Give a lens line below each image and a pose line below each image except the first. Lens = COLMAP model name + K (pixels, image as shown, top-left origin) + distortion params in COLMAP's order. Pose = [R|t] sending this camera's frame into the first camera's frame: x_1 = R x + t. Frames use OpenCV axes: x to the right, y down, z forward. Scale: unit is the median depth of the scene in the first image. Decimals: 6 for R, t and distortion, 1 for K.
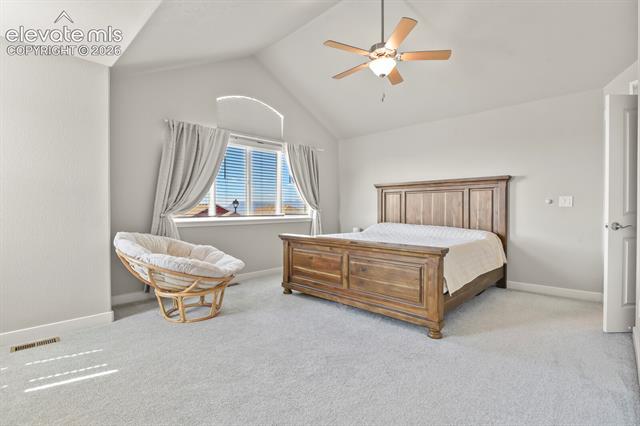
lens RADIAL K [[311.7, 0, 319.2], [0, 311.7, 212.5], [0, 0, 1]] dist [0.002584, -0.000272]
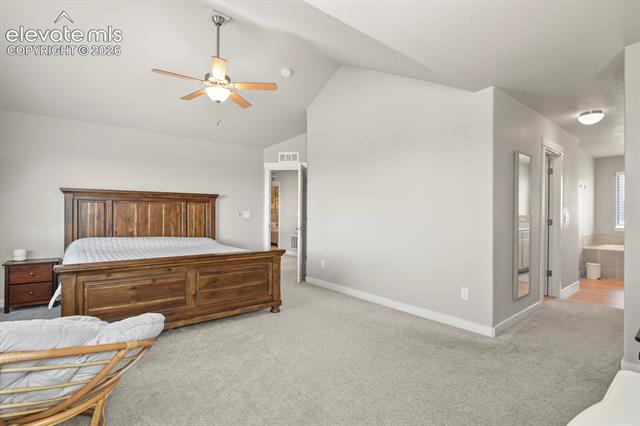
lens RADIAL K [[311.7, 0, 319.2], [0, 311.7, 212.8], [0, 0, 1]] dist [0.002584, -0.000272]
pose [[0.120524, 0.001832, 0.992709, -0.628608], [0.004005, 0.999989, -0.002331, -0.033068], [-0.992702, 0.004256, 0.120516, 0.378244]]
